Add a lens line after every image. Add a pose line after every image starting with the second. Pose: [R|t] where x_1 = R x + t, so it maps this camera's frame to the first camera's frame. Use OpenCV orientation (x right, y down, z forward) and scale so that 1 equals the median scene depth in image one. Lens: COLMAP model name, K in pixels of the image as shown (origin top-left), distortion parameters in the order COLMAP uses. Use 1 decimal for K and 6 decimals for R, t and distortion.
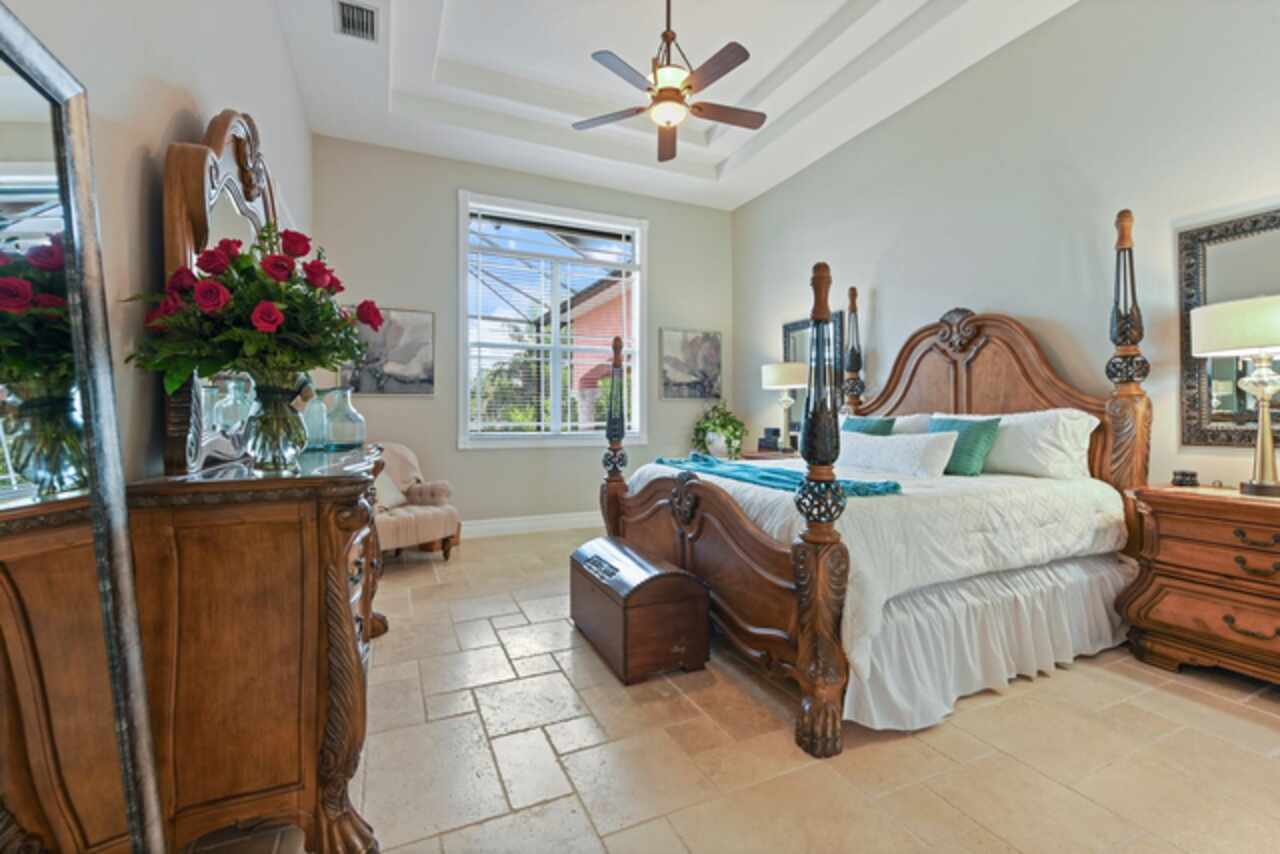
lens RADIAL K [[547.3, 0, 635.1], [0, 547.3, 420.6], [0, 0, 1]] dist [-0.000293, -0.001362]
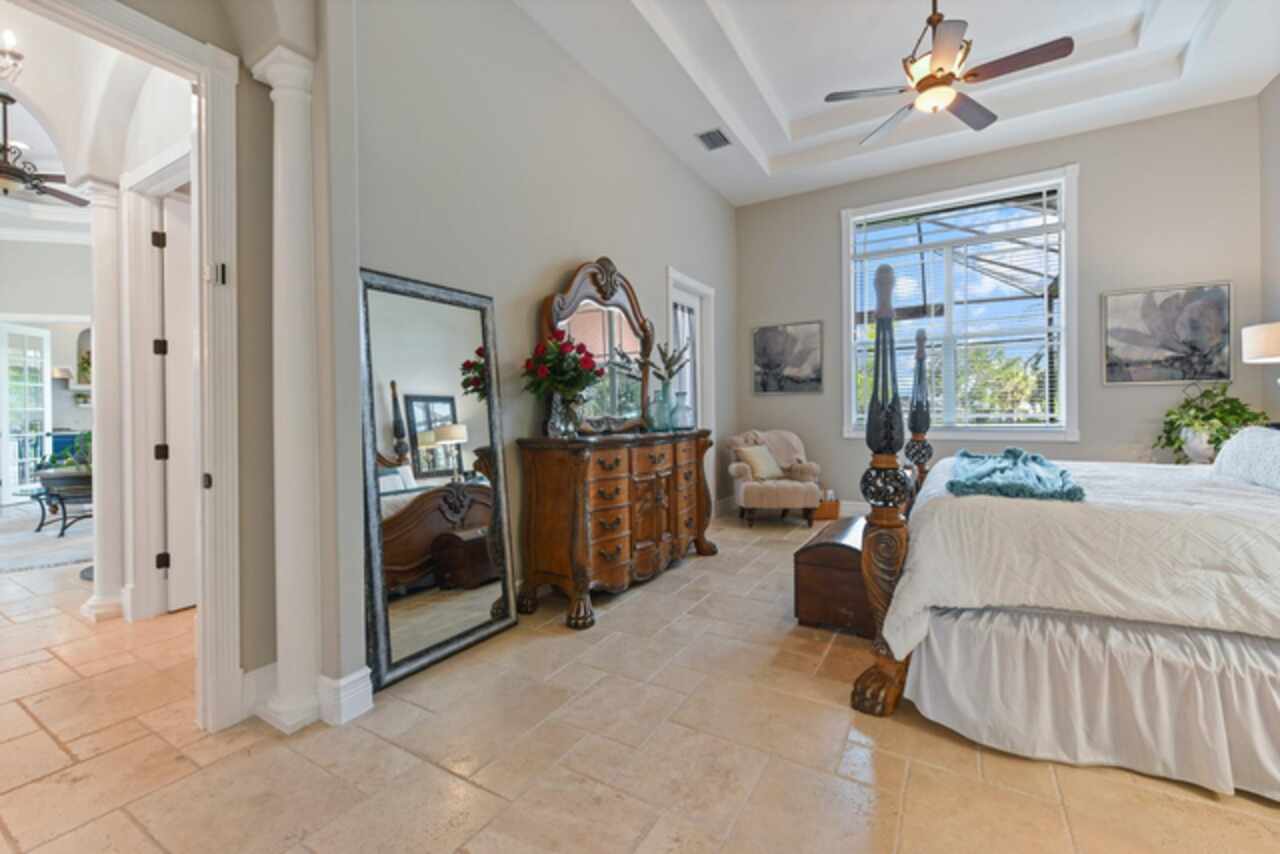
lens RADIAL K [[547.3, 0, 636.6], [0, 547.3, 427.0], [0, 0, 1]] dist [-0.000293, -0.001362]
pose [[0.555162, 0.018042, -0.831547, 0.411148], [0.004748, 0.999680, 0.024860, -0.000342], [0.831729, -0.017750, 0.554898, 0.001084]]
